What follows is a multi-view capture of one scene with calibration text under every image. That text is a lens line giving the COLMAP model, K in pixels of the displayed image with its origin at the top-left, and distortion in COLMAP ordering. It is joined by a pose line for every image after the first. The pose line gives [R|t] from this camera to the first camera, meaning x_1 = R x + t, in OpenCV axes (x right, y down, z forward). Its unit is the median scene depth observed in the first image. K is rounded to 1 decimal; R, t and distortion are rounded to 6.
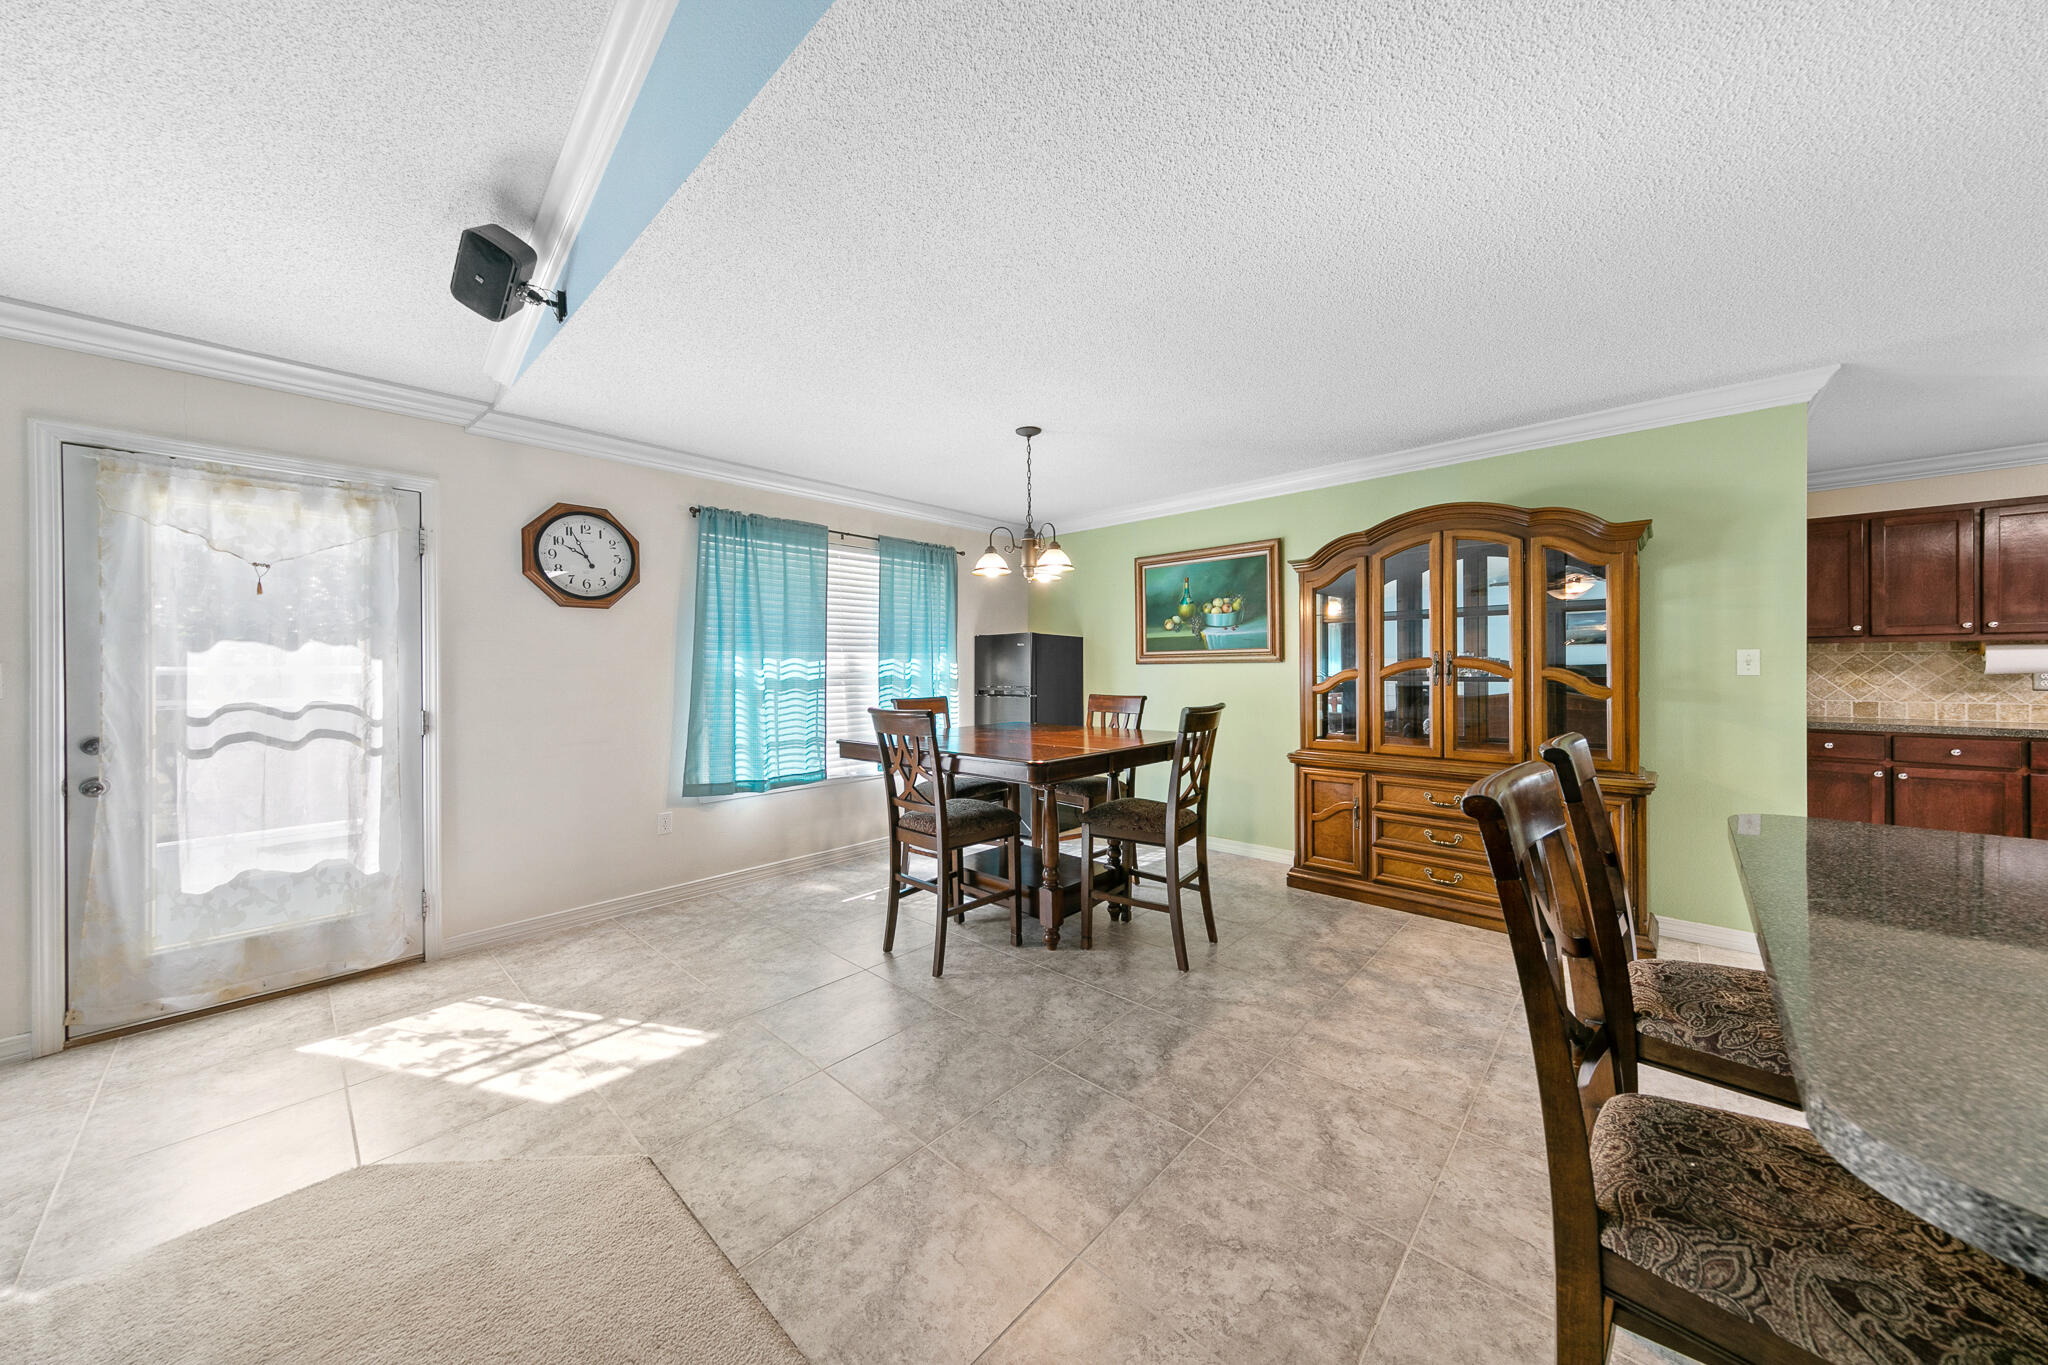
lens RADIAL K [[701.4, 0, 1011.7], [0, 701.4, 669.7], [0, 0, 1]] dist [0.005971, -0.000086]
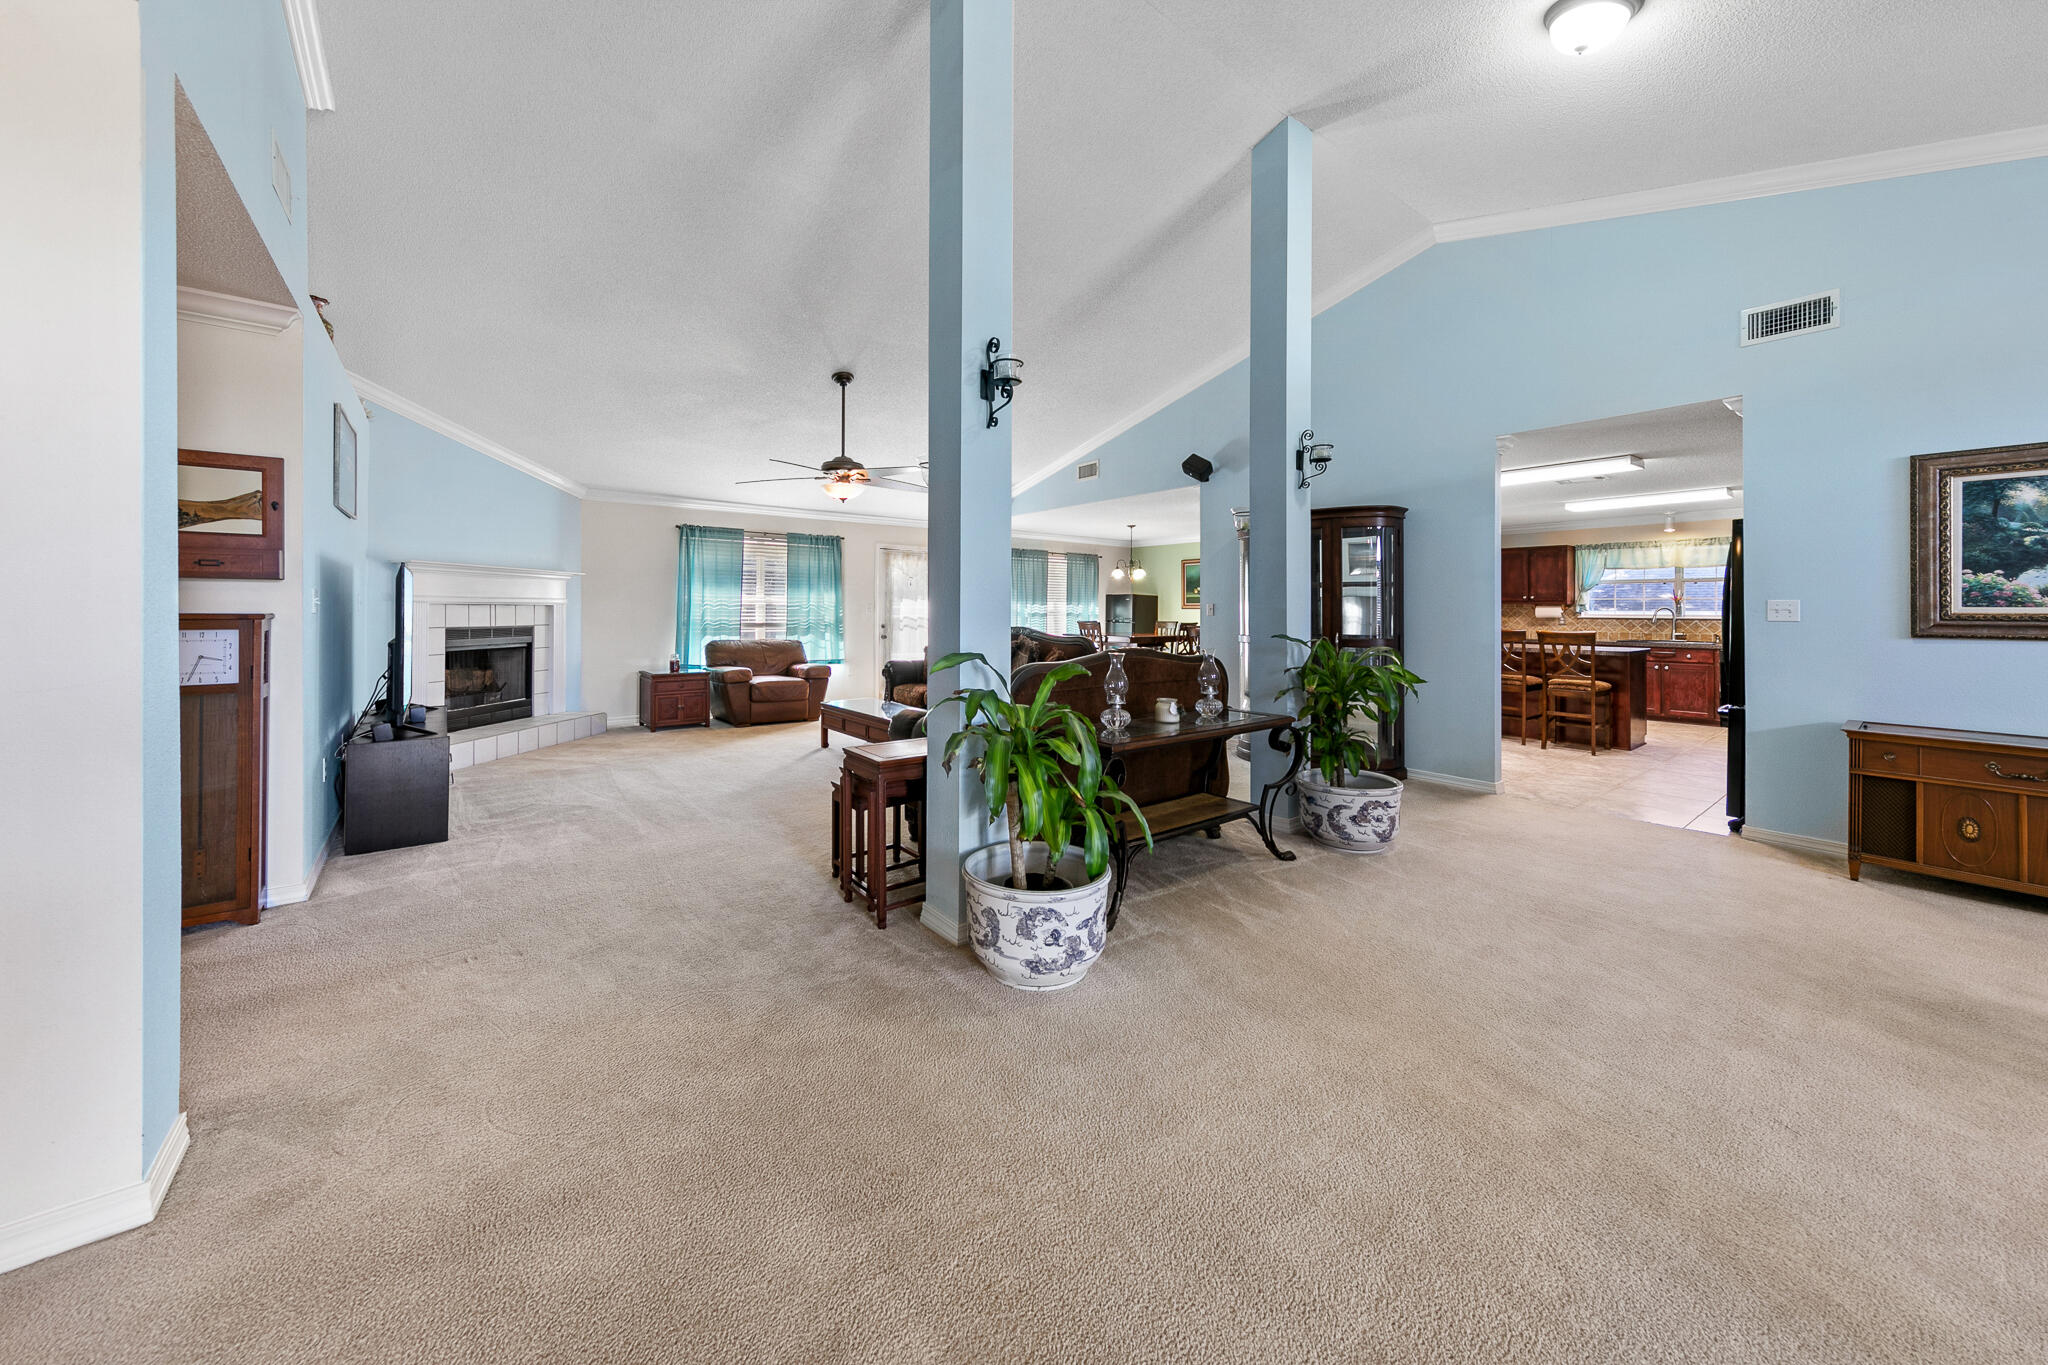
lens RADIAL K [[701.4, 0, 985.7], [0, 701.4, 602.0], [0, 0, 1]] dist [0.005971, -0.000086]
pose [[0.984601, 0.011590, -0.174430, -0.055986], [-0.014025, 0.999821, -0.012734, 0.011265], [0.174251, 0.014985, 0.984587, -1.911610]]
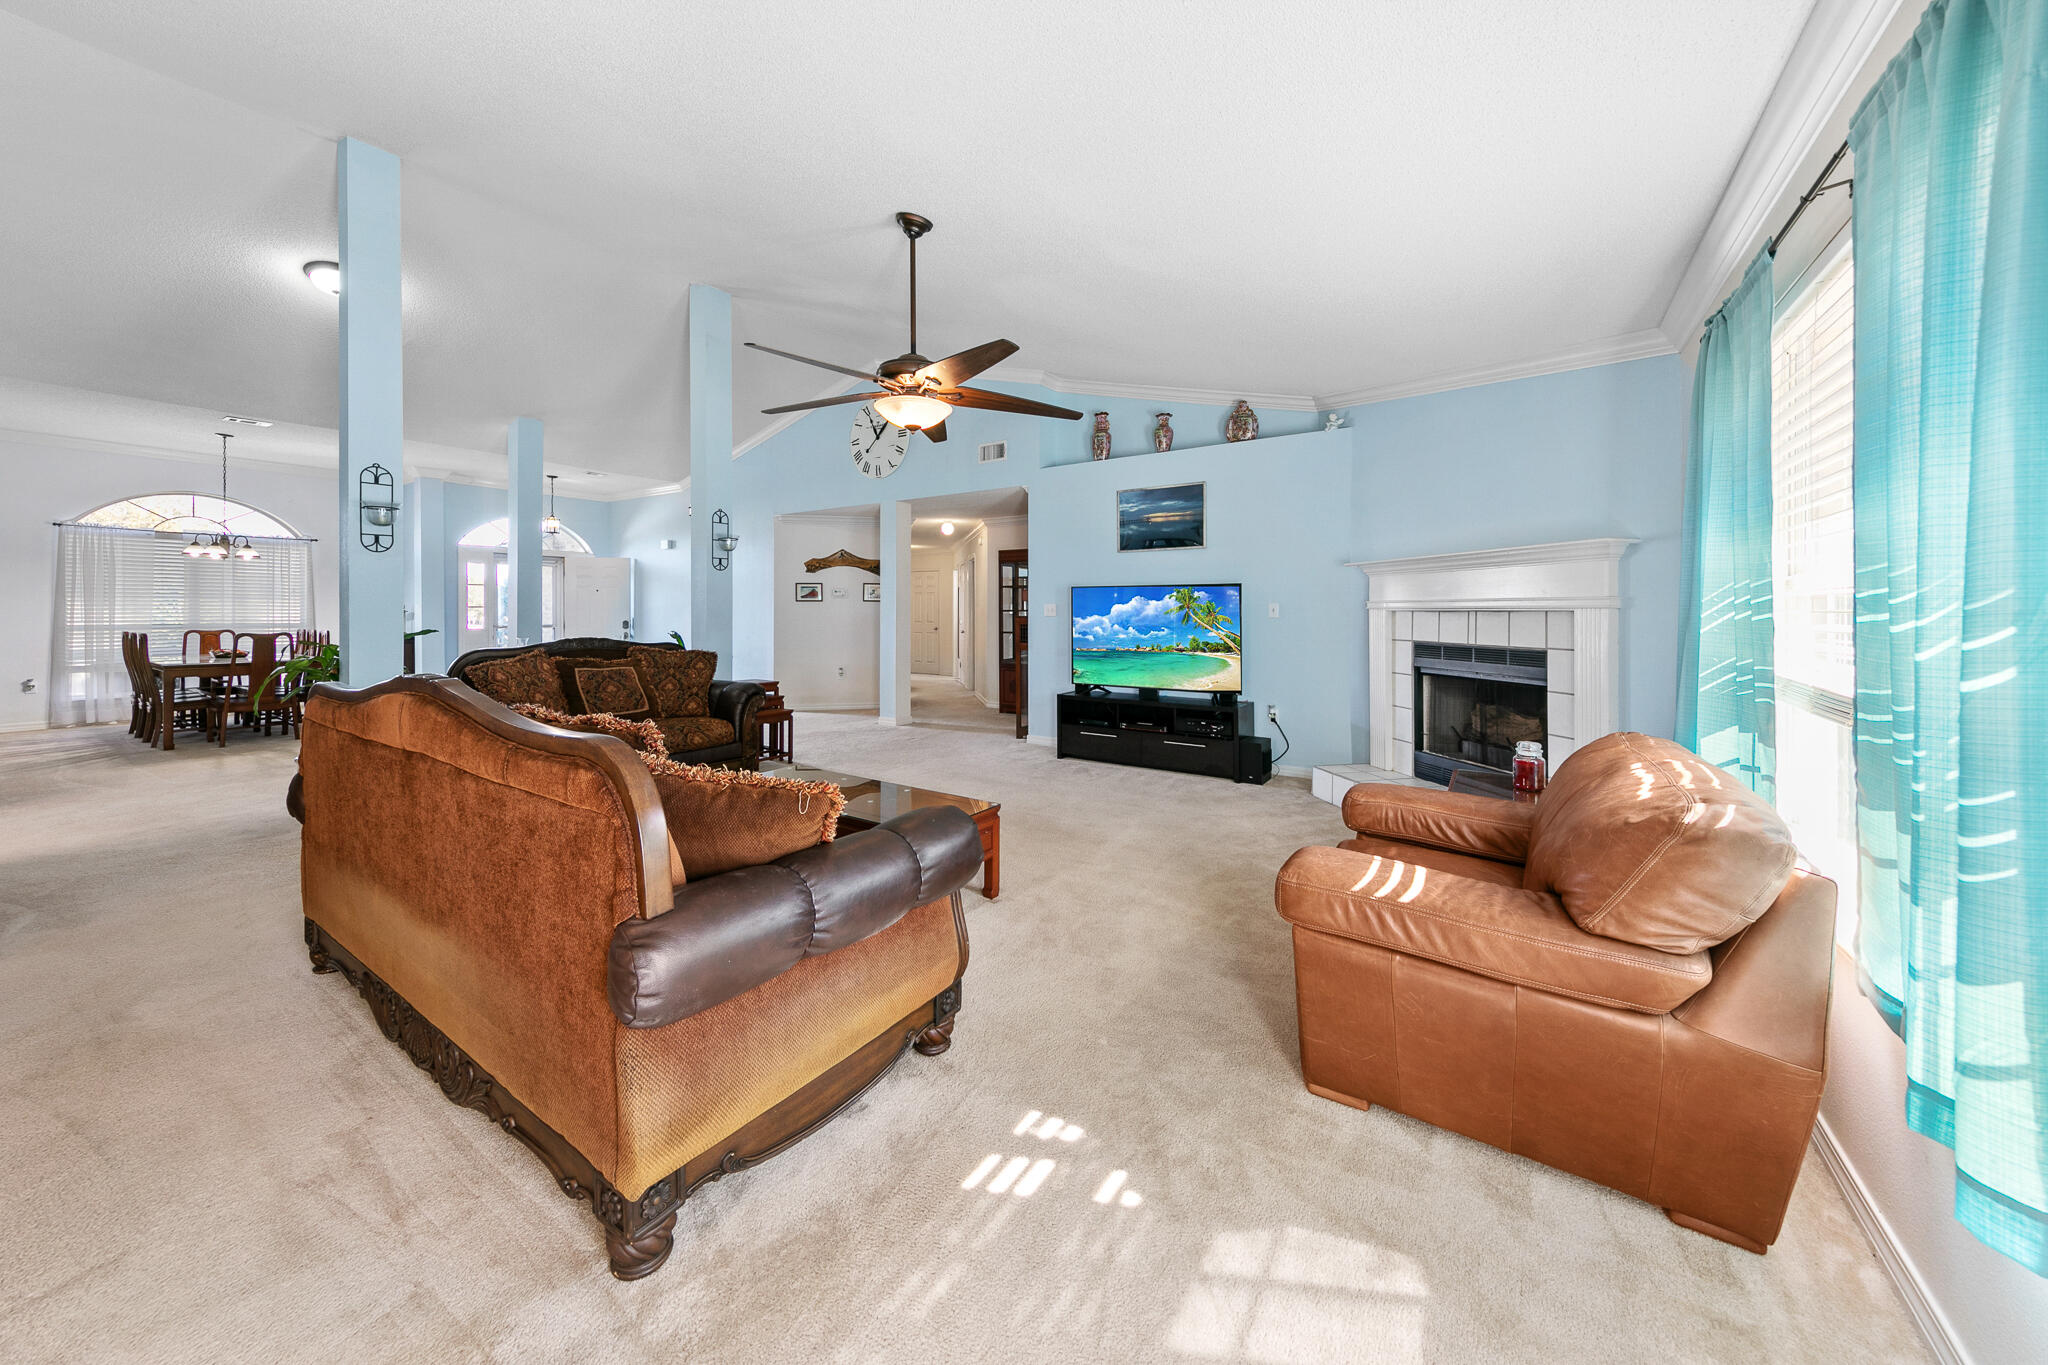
lens RADIAL K [[701.4, 0, 1015.7], [0, 701.4, 625.2], [0, 0, 1]] dist [0.005971, -0.000086]
pose [[-0.990046, 0.006796, -0.140582, -0.710494], [0.003716, 0.999747, 0.022166, 0.008152], [0.140697, 0.021423, -0.989821, 0.692460]]
